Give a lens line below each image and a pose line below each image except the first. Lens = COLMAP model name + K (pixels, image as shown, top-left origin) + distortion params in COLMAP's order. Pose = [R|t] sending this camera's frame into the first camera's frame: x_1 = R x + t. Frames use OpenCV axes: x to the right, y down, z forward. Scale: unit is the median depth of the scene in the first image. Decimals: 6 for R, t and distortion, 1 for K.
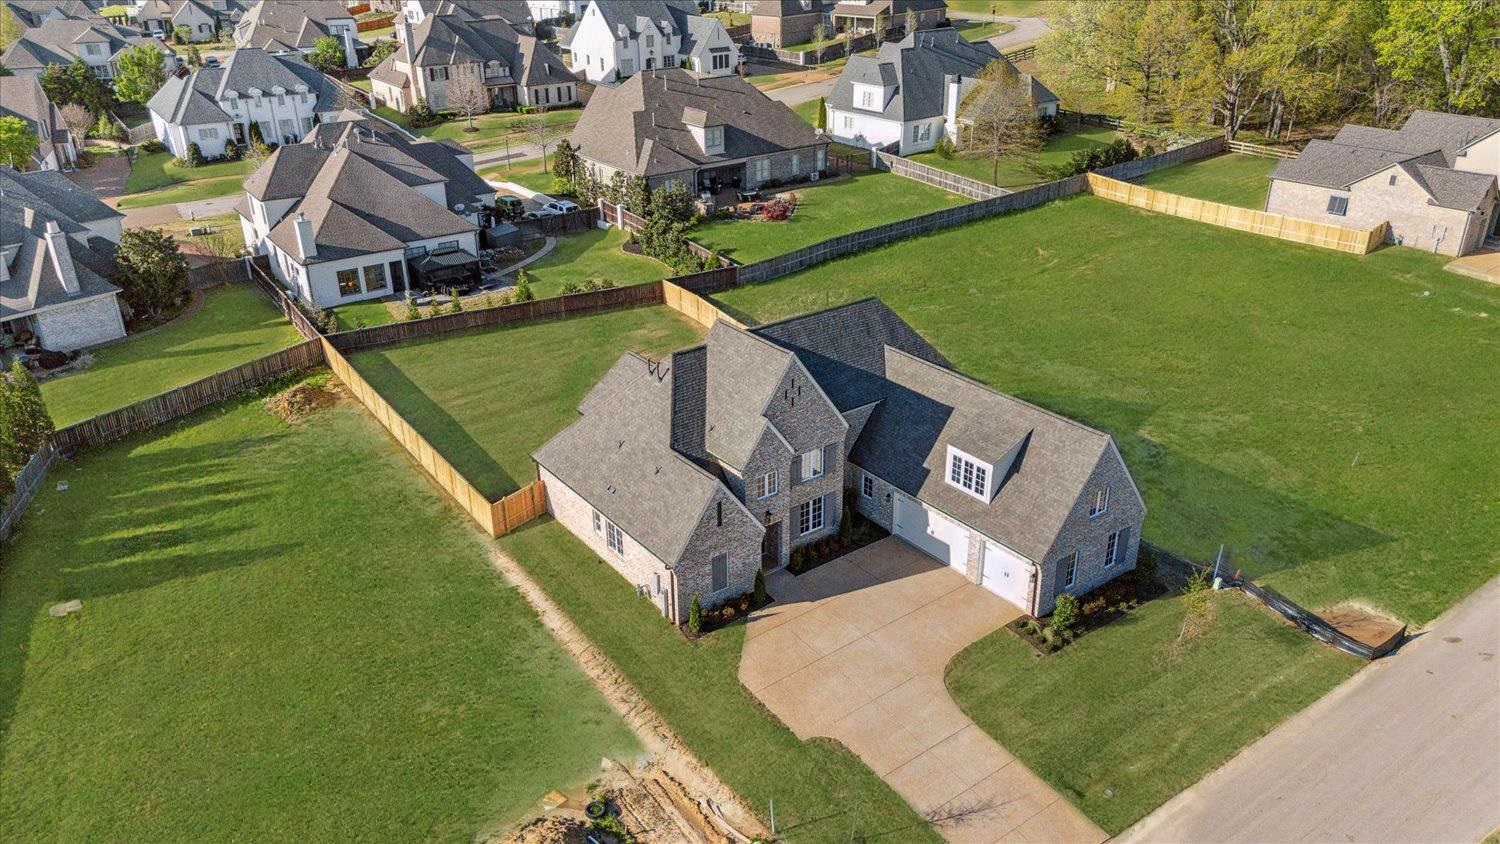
lens RADIAL K [[1145.8, 0, 754.1], [0, 1145.8, 412.6], [0, 0, 1]] dist [0.051697, -0.039528]
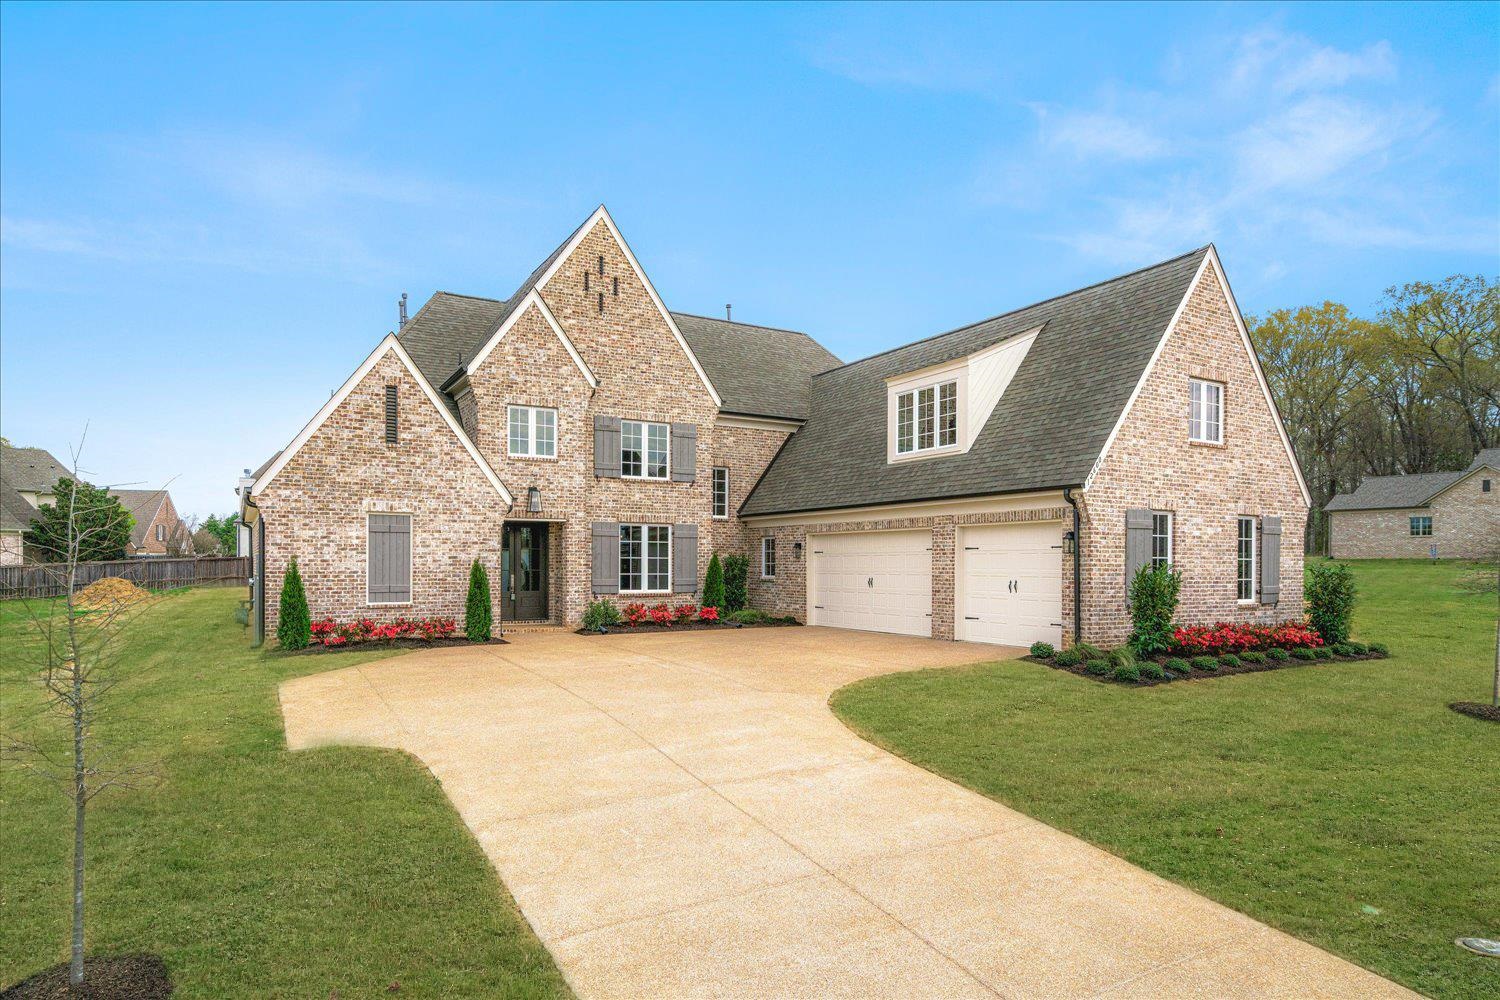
lens RADIAL K [[902.5, 0, 759.0], [0, 902.5, 580.3], [0, 0, 1]] dist [-0.034230, 0.019871]
pose [[0.993559, 0.013857, -0.112464, 0.087942], [-0.057931, 0.915102, -0.399038, 0.154860], [0.097387, 0.402983, 0.910011, 0.367012]]
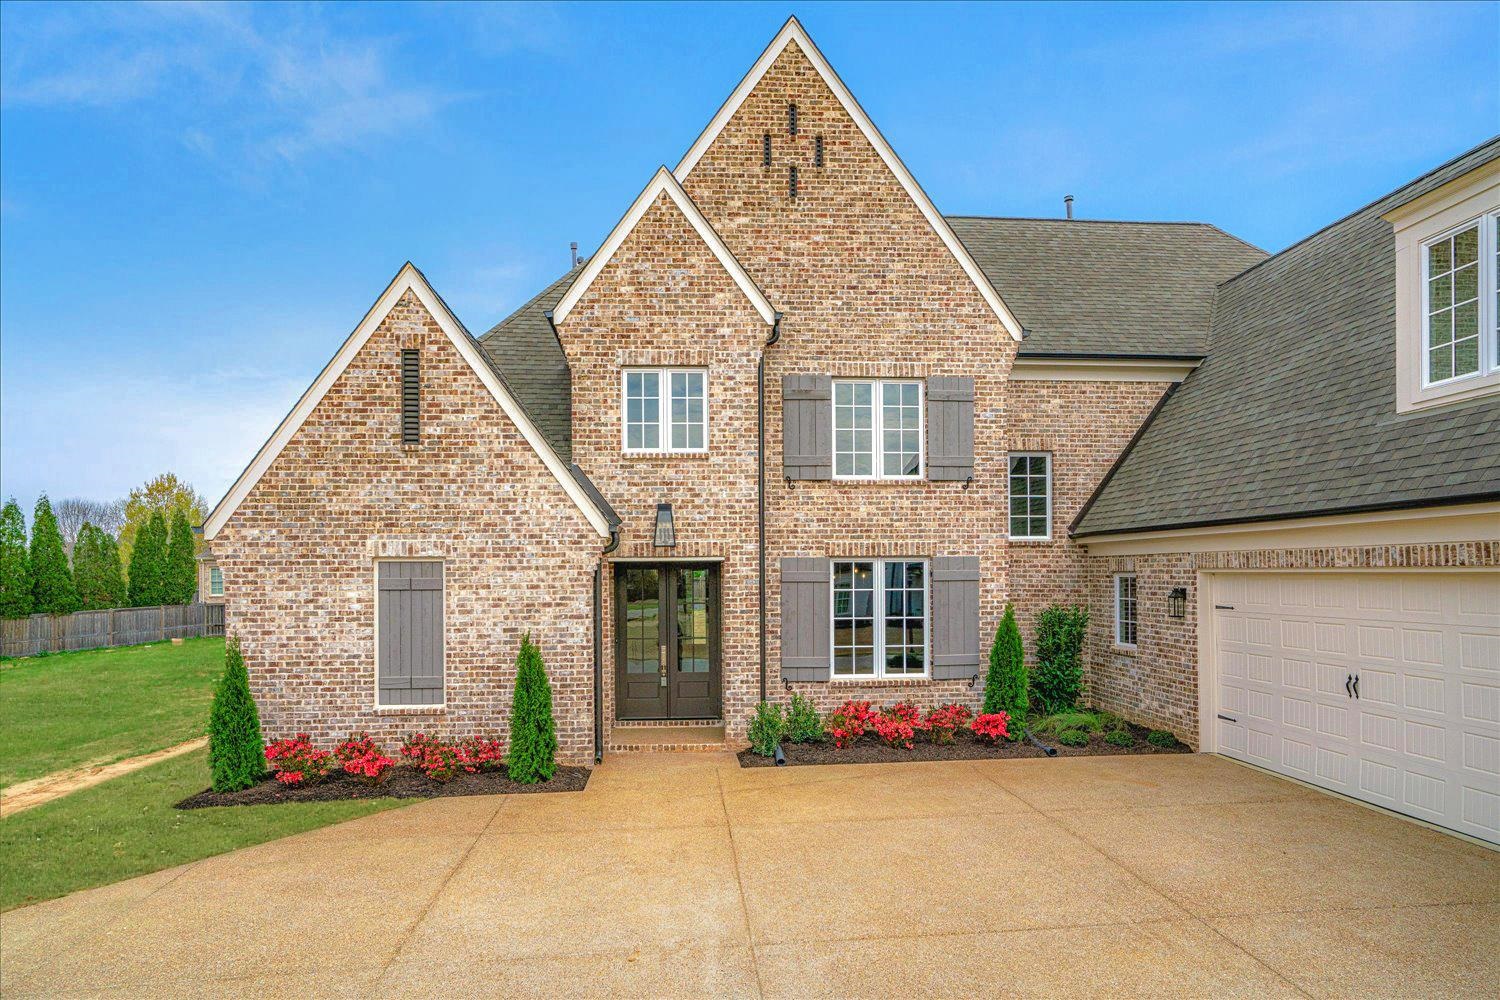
lens RADIAL K [[902.5, 0, 730.3], [0, 902.5, 577.4], [0, 0, 1]] dist [-0.034230, 0.019871]
pose [[0.835591, 0.003979, -0.549337, 0.086892], [-0.228807, 0.911631, -0.341433, 0.100279], [0.499434, 0.410991, 0.762661, 0.464473]]
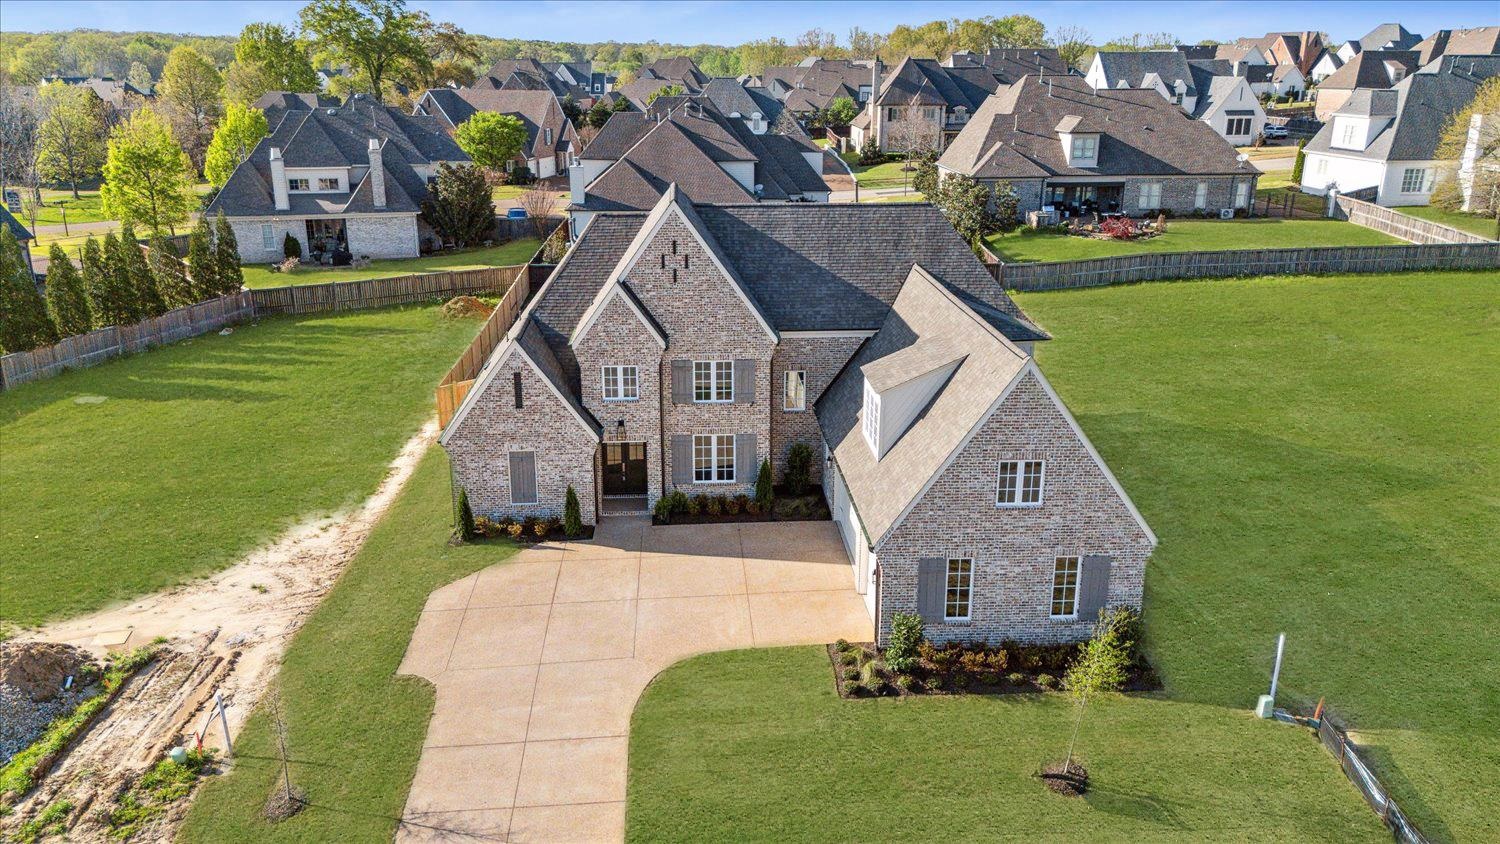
lens RADIAL K [[1145.8, 0, 746.8], [0, 1145.8, 427.5], [0, 0, 1]] dist [0.051697, -0.039528]
pose [[0.833351, 0.174801, -0.524376, 0.257261], [-0.235629, 0.970507, -0.050949, 0.060395], [0.500004, 0.166016, 0.849961, 0.232858]]
